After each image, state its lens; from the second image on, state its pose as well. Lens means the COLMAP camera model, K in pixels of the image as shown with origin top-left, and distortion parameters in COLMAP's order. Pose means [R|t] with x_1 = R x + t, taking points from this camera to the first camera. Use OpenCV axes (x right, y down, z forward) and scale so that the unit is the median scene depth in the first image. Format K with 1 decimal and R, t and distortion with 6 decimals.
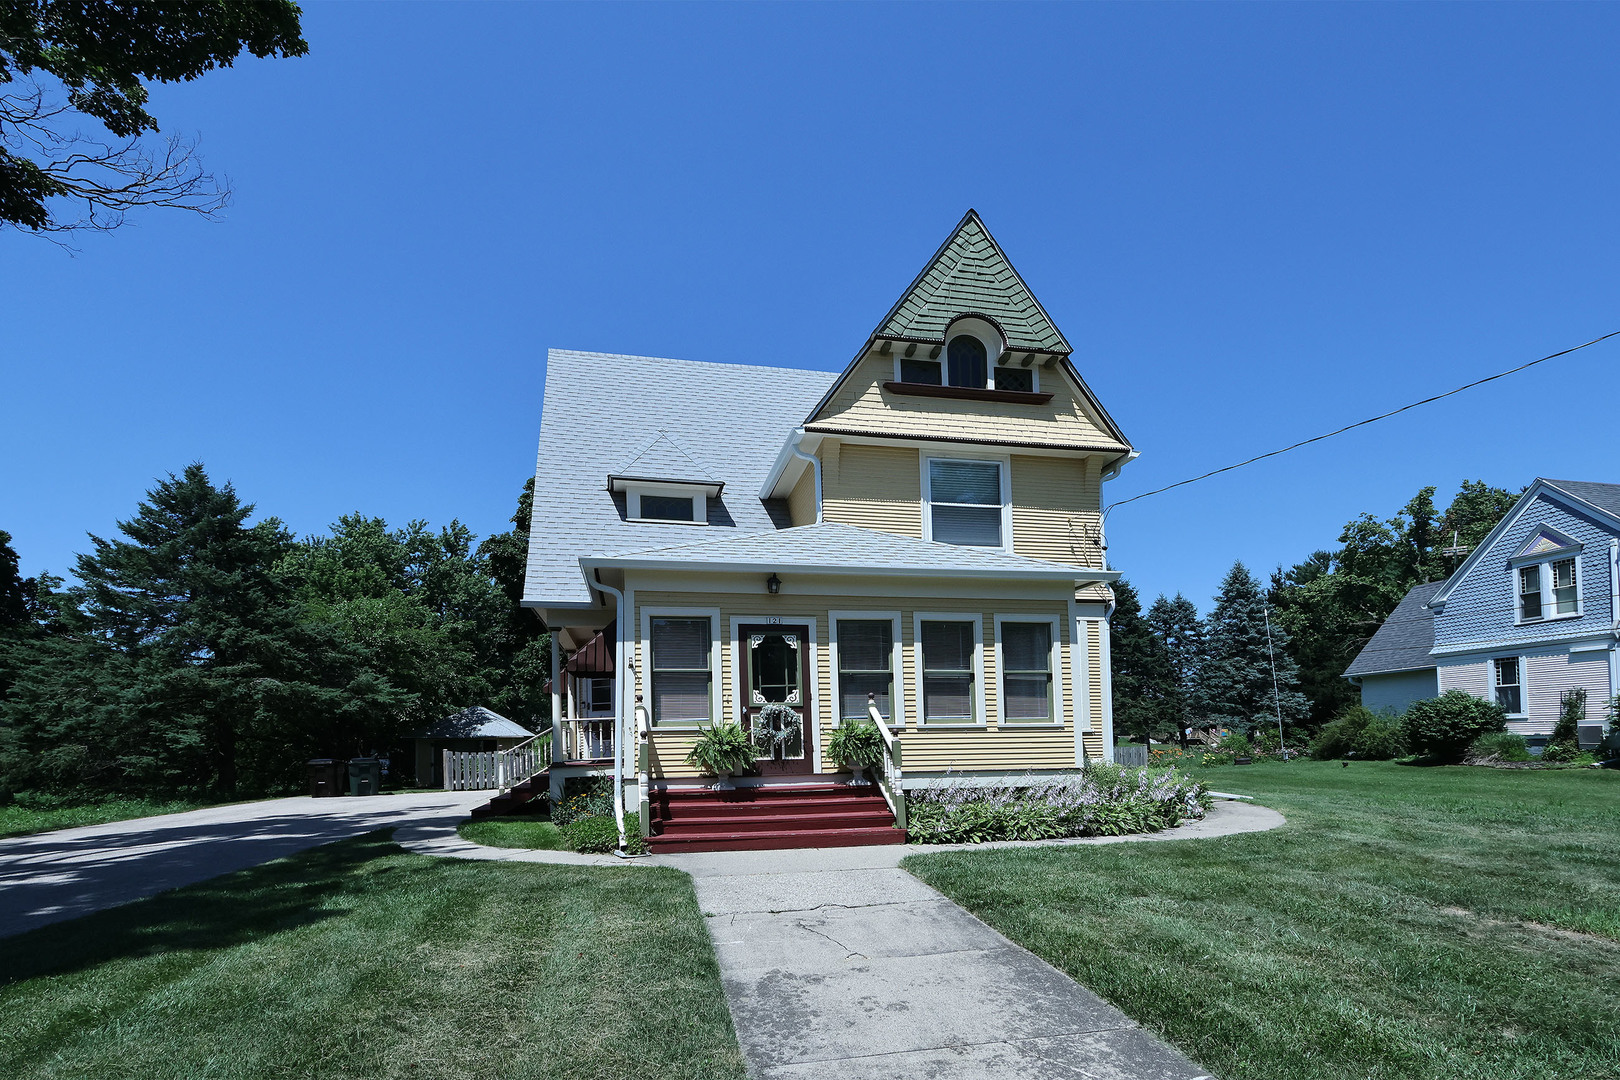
lens RADIAL K [[747.1, 0, 811.8], [0, 747.1, 568.4], [0, 0, 1]] dist [-0.001186, -0.000092]
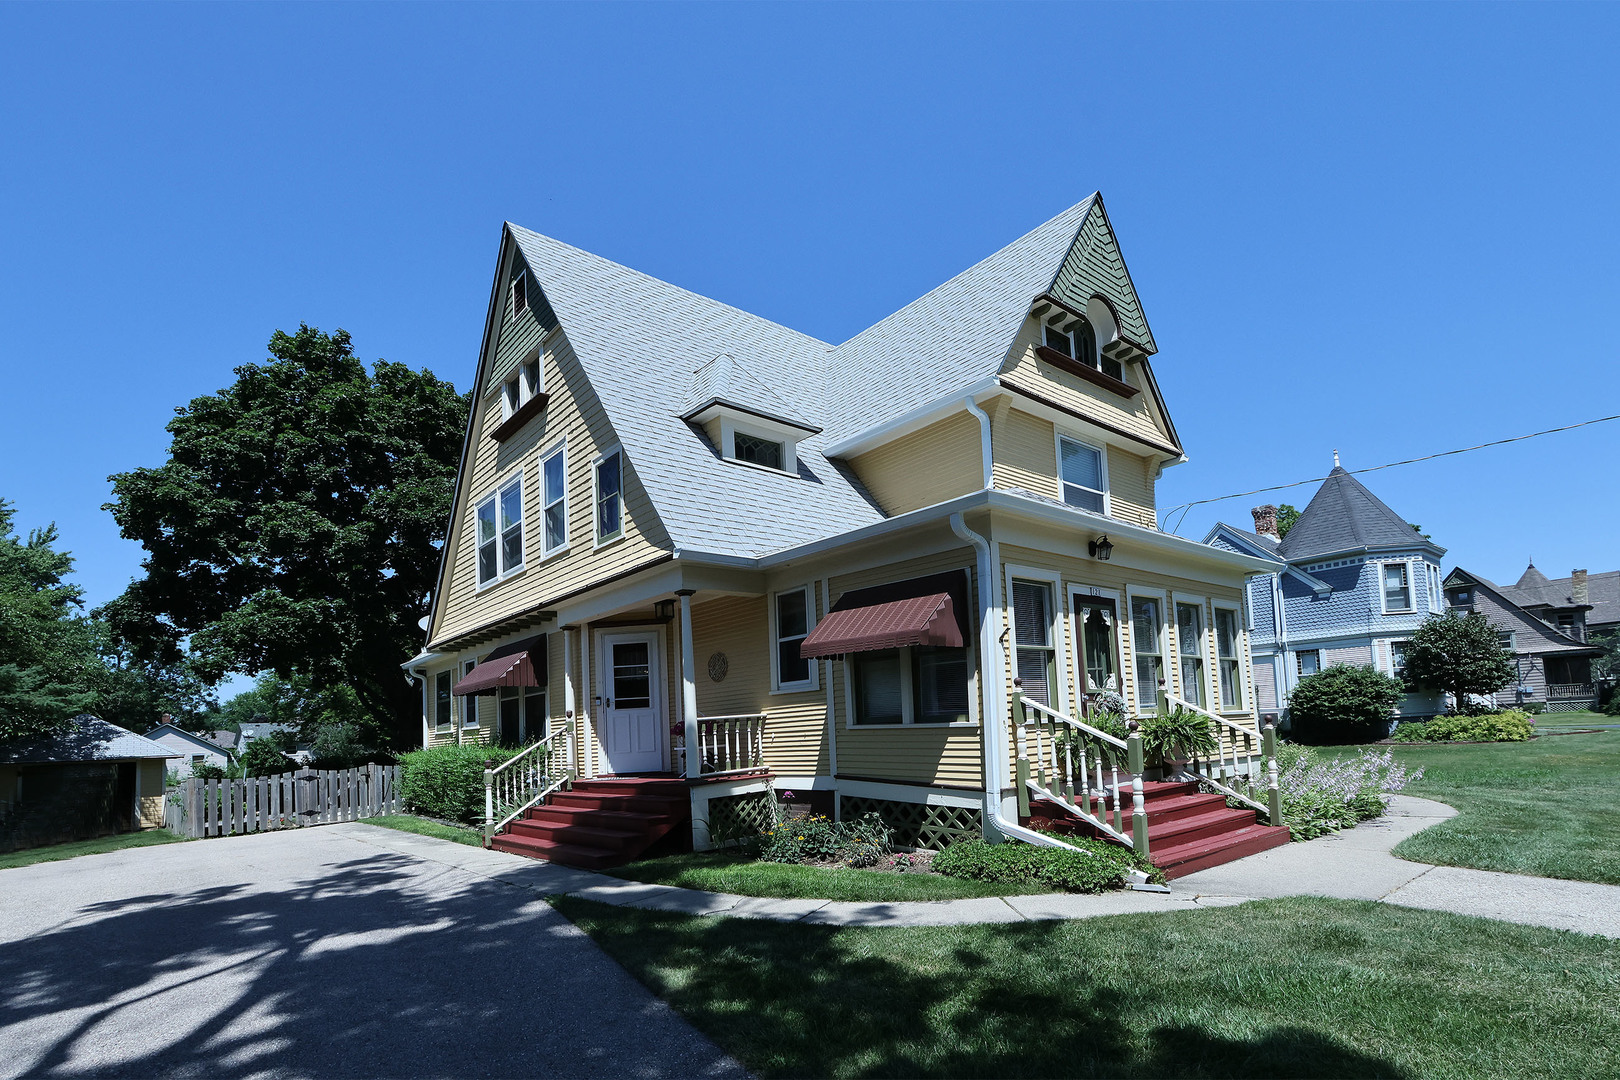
lens RADIAL K [[761.5, 0, 810.0], [0, 761.5, 540.0], [0, 0, 1]] dist [0.002045, 0.000105]
pose [[0.899160, 0.082165, 0.429837, -0.551447], [-0.066568, 0.996466, -0.051227, 0.059178], [-0.432527, 0.017448, 0.901452, 0.274401]]
